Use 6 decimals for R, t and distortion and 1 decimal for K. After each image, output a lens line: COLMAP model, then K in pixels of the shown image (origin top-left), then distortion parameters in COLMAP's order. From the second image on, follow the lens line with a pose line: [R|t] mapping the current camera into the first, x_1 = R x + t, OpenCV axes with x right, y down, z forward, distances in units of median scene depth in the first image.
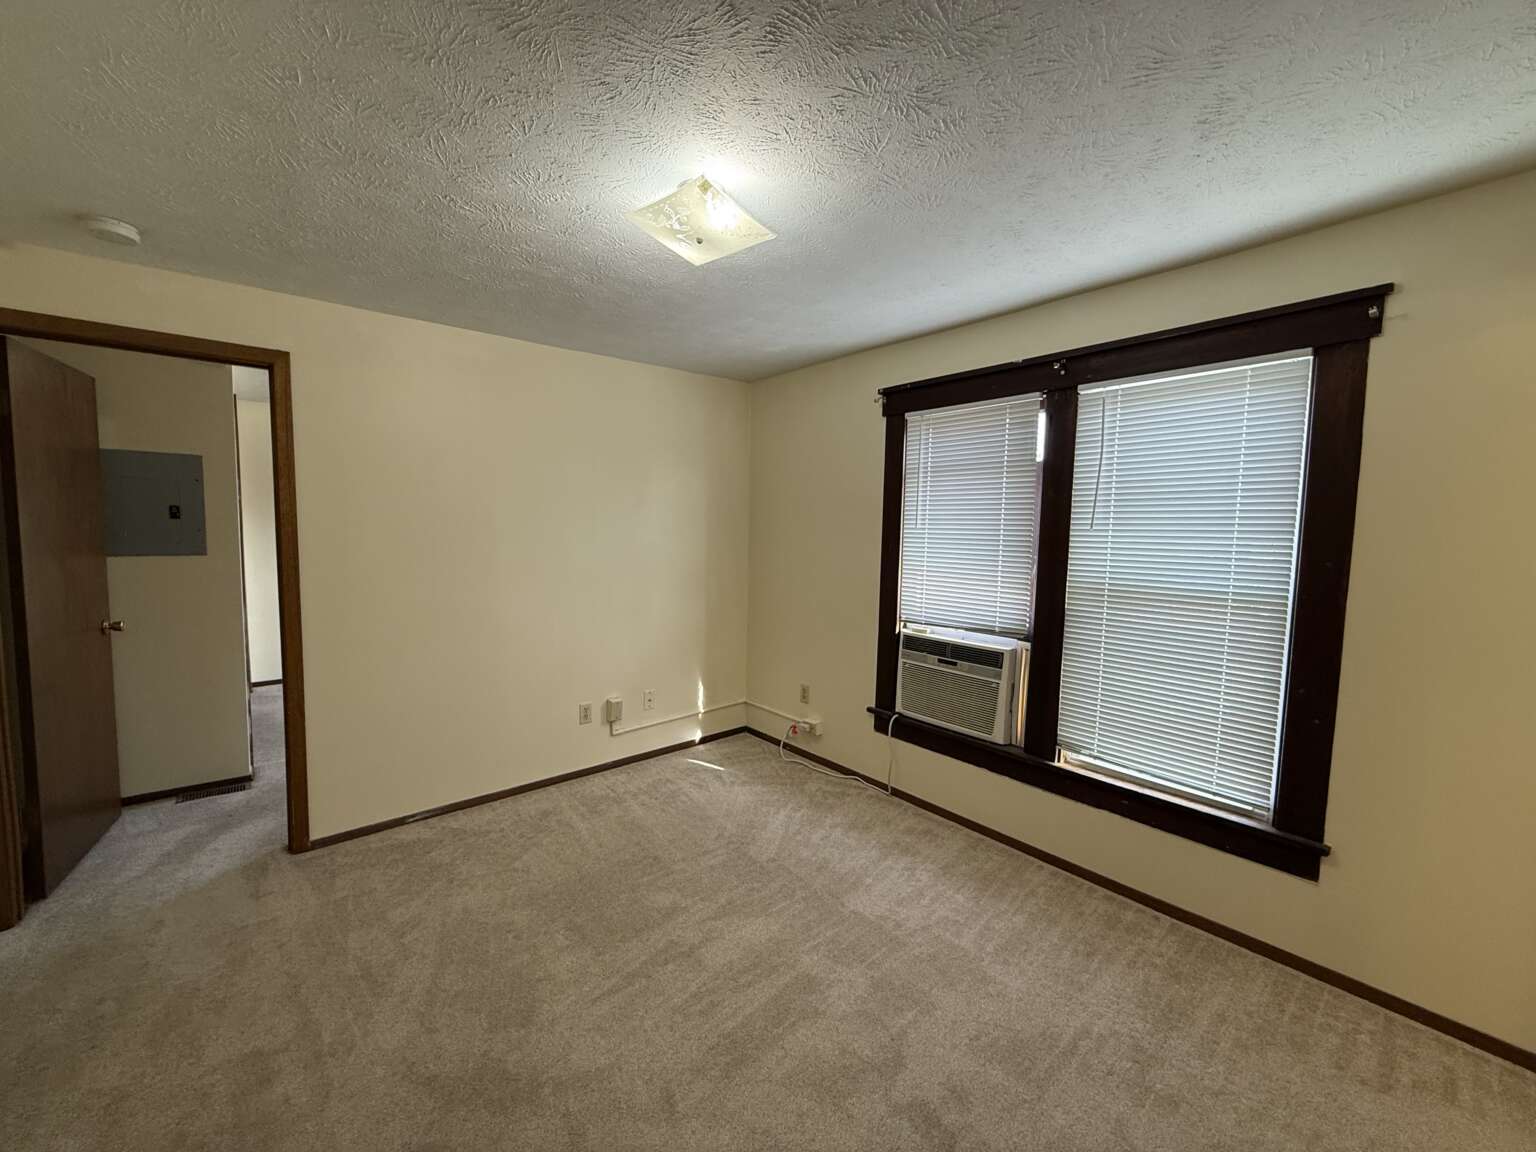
lens RADIAL K [[612.8, 0, 758.5], [0, 612.8, 573.6], [0, 0, 1]] dist [-0.000719, 0.000536]
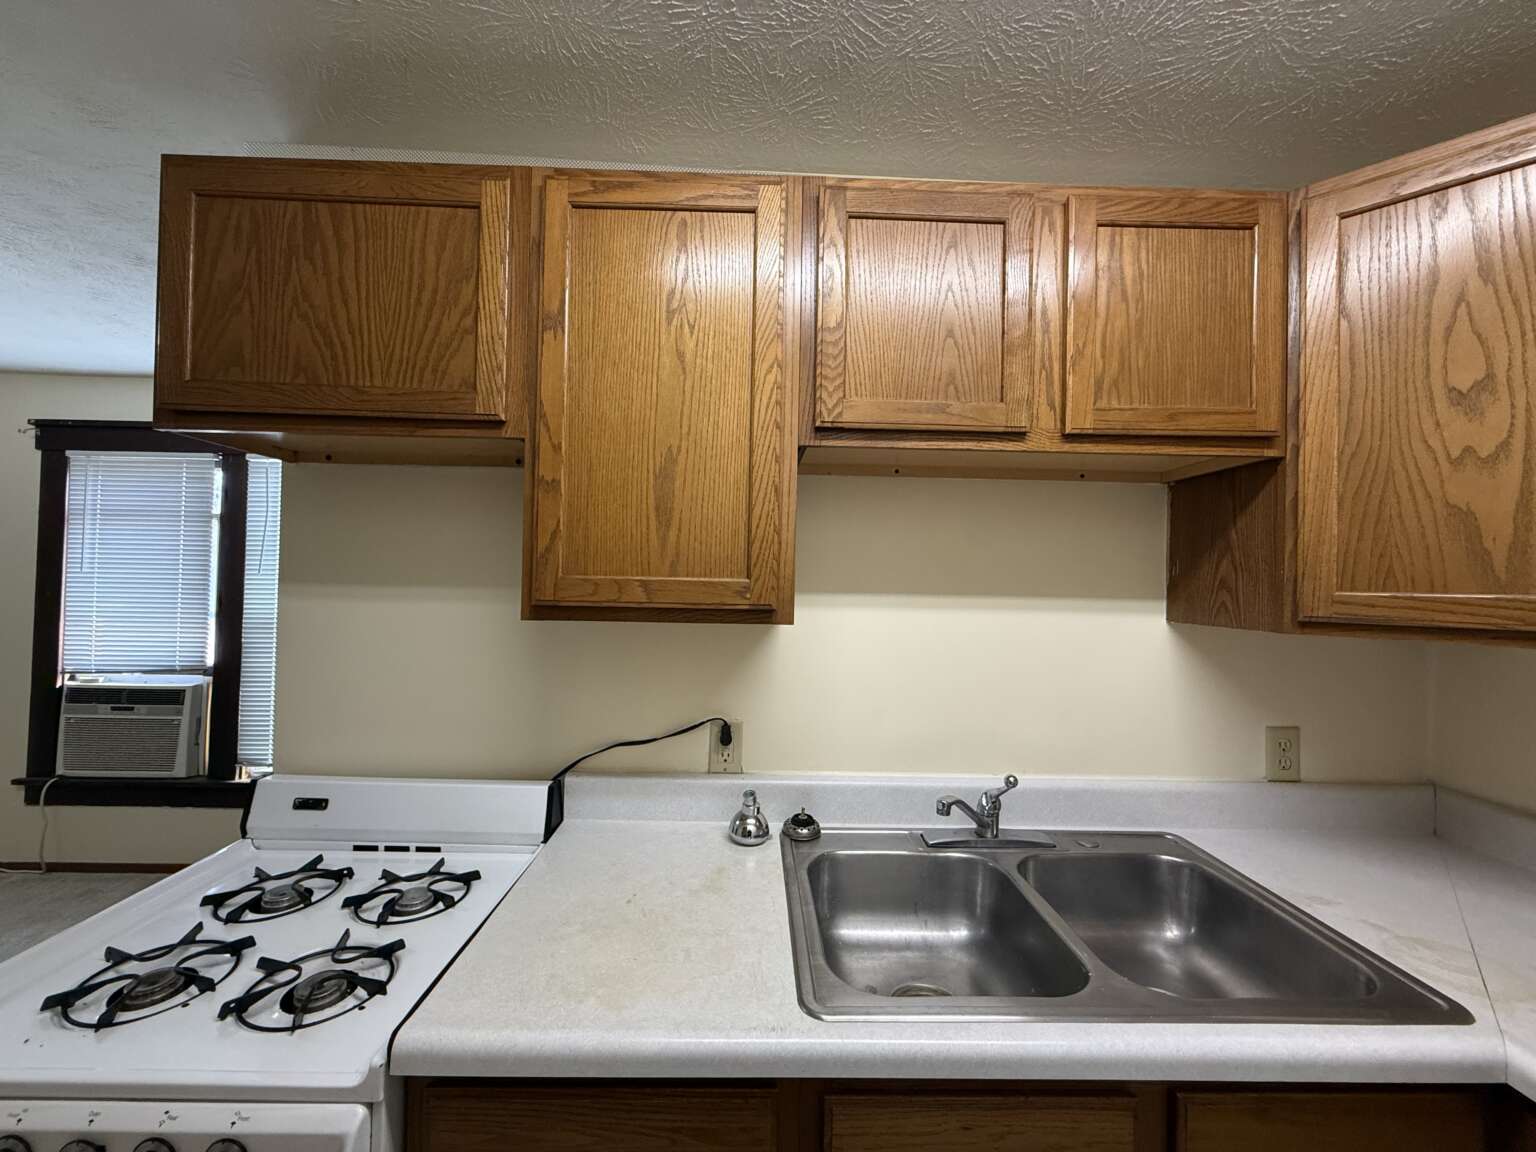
lens RADIAL K [[612.8, 0, 769.3], [0, 612.8, 571.8], [0, 0, 1]] dist [-0.000719, 0.000536]
pose [[0.619422, 0.006345, 0.785033, 0.181182], [0.053900, 0.997264, -0.050590, 0.032290], [-0.783206, 0.073650, 0.617385, -0.438205]]
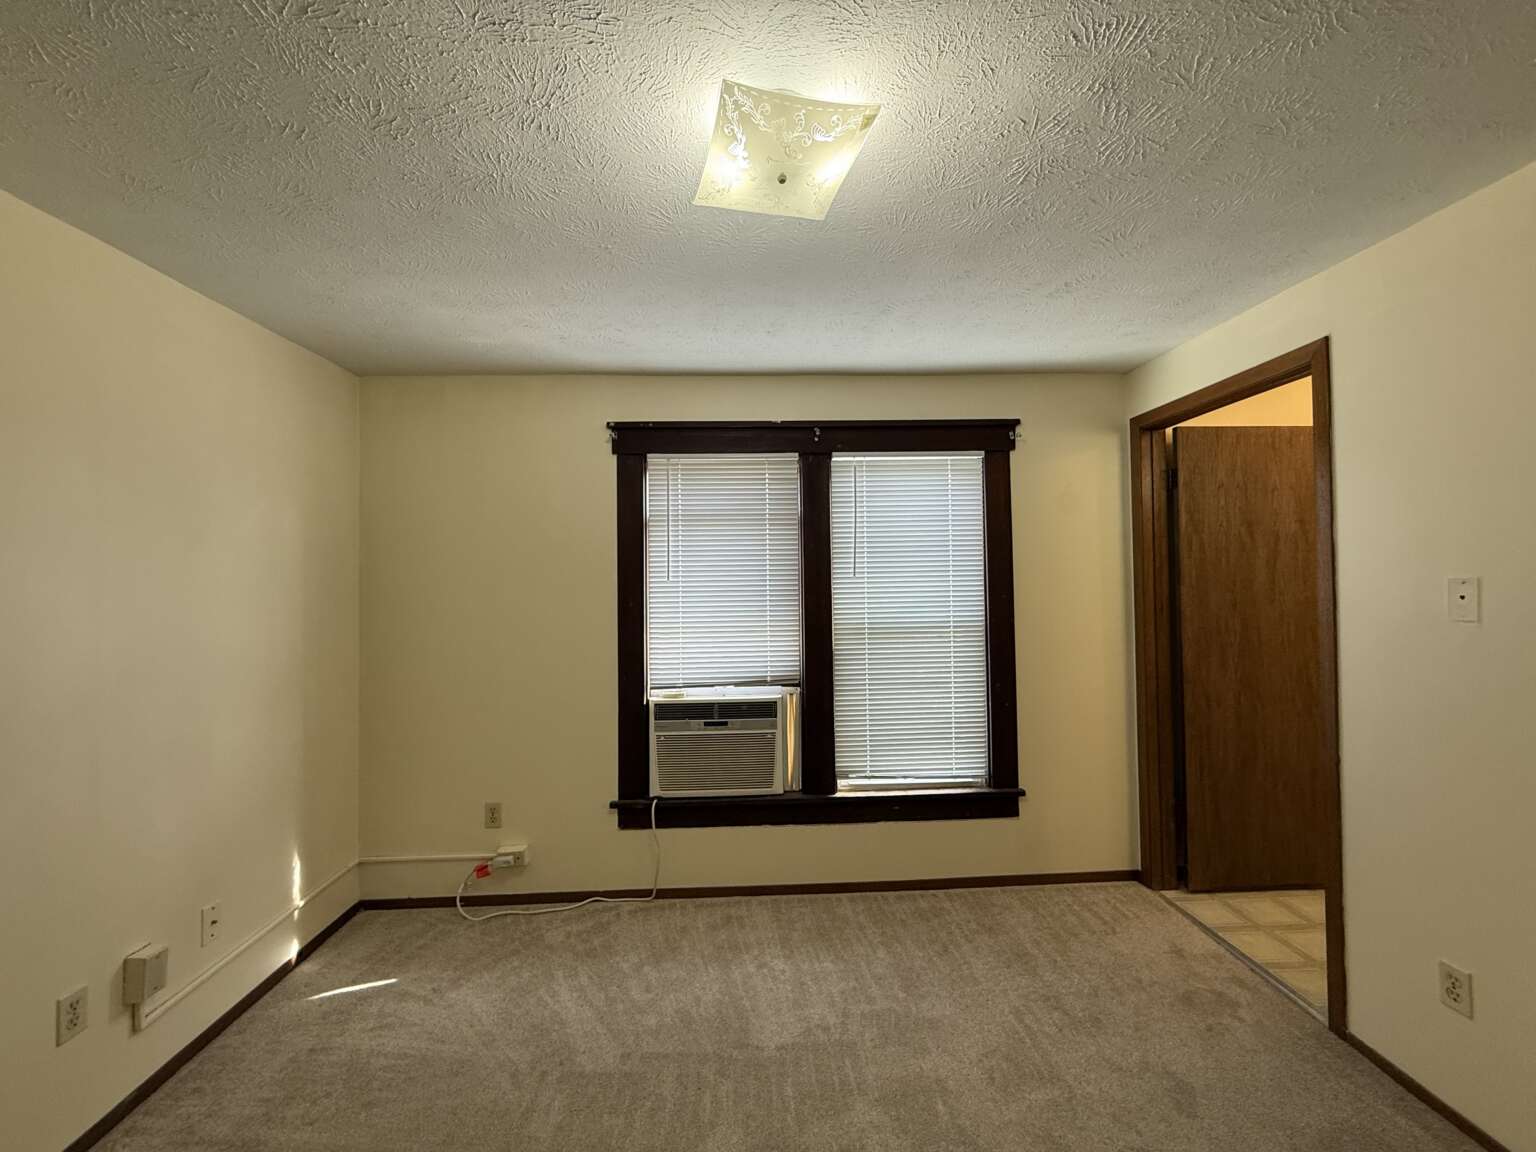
lens RADIAL K [[612.8, 0, 763.1], [0, 612.8, 575.5], [0, 0, 1]] dist [-0.000719, 0.000536]
pose [[0.605440, -0.008159, 0.795849, -0.393498], [0.088584, 0.994425, -0.057196, -0.019952], [-0.790946, 0.105128, 0.602788, 0.364291]]
